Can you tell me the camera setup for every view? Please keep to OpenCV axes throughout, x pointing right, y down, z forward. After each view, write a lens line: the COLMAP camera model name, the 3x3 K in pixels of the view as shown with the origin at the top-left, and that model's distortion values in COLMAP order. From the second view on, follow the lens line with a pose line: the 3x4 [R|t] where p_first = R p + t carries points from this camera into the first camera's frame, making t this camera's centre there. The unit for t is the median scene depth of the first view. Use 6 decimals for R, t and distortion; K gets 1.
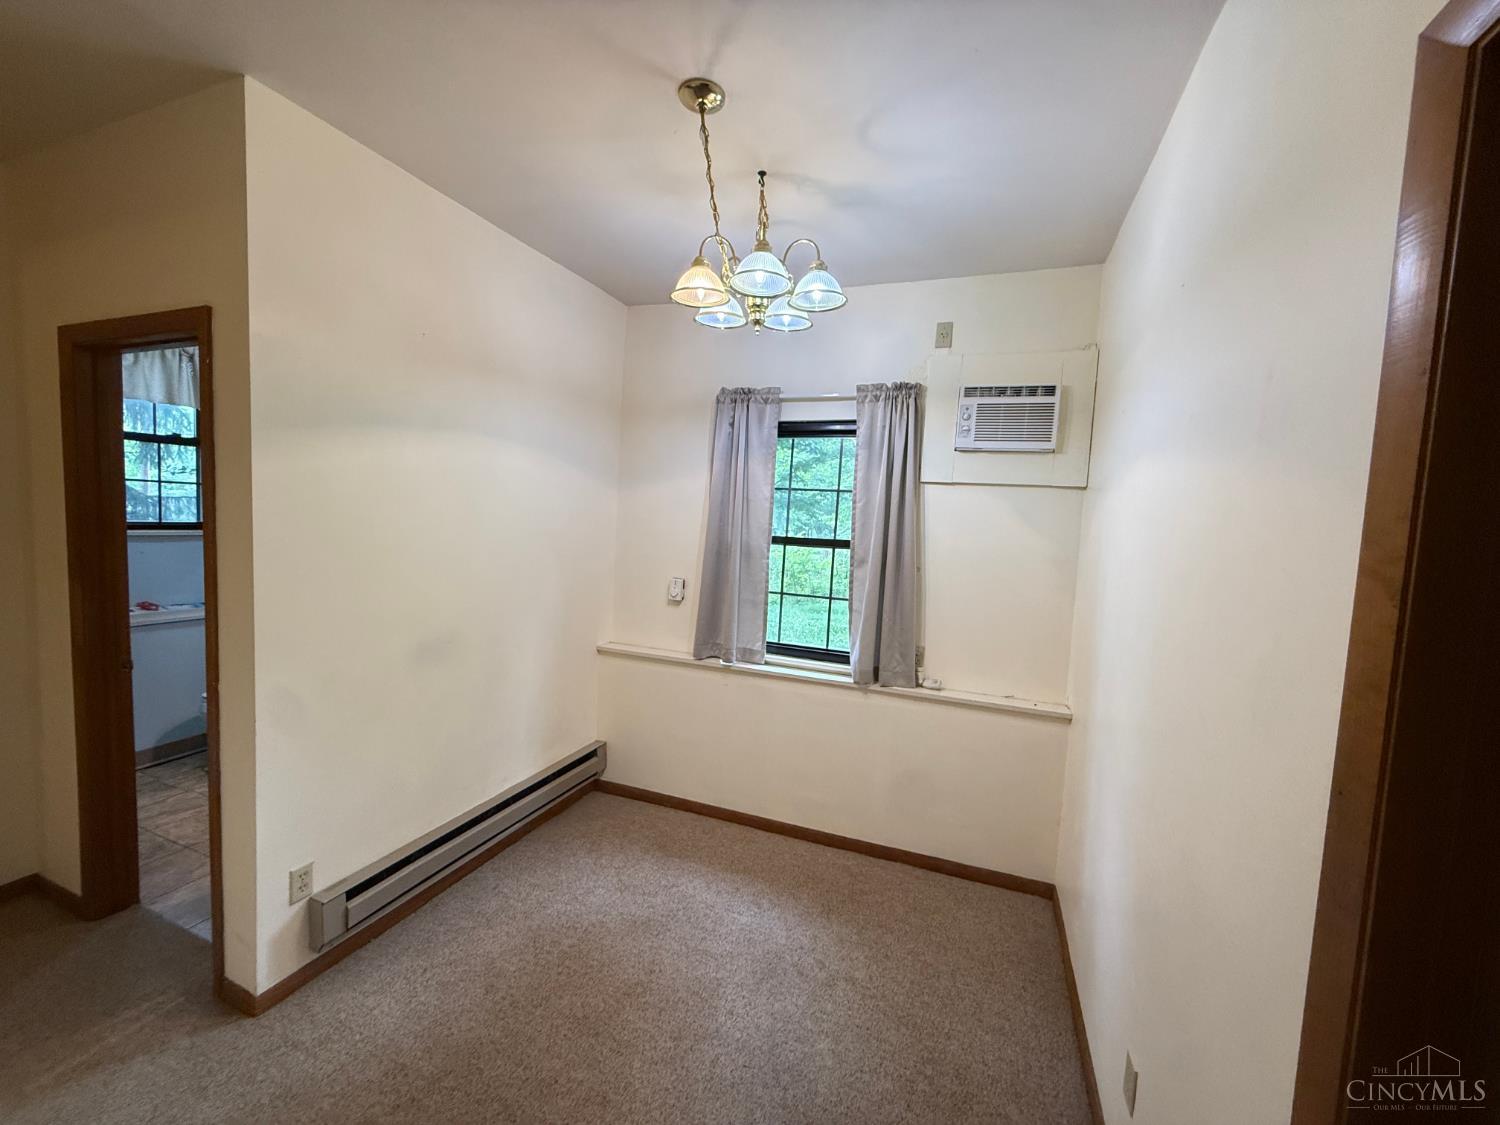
lens RADIAL K [[598.9, 0, 743.1], [0, 598.9, 562.2], [0, 0, 1]] dist [0.000736, -0.000114]
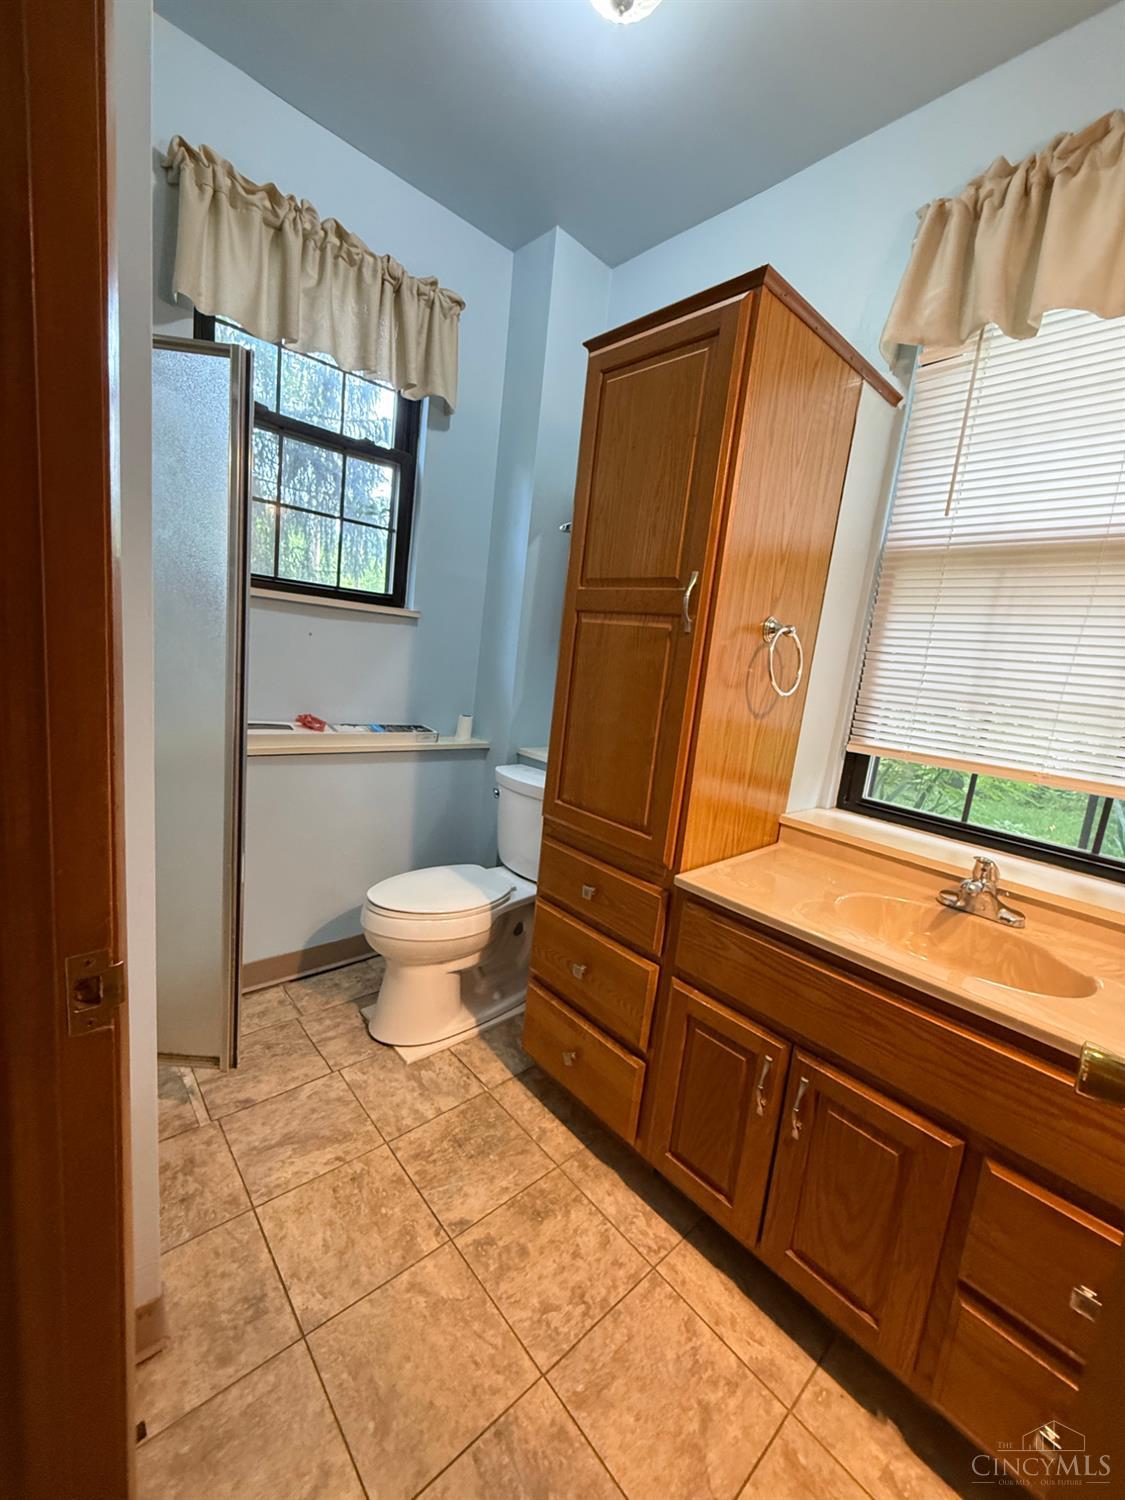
lens RADIAL K [[598.9, 0, 566.9], [0, 598.9, 747.9], [0, 0, 1]] dist [0.000736, -0.000114]
pose [[0.897843, 0.117237, -0.424421, -0.493843], [-0.096781, 0.992875, 0.069524, 0.031328], [0.429548, -0.021346, 0.902792, 0.555840]]
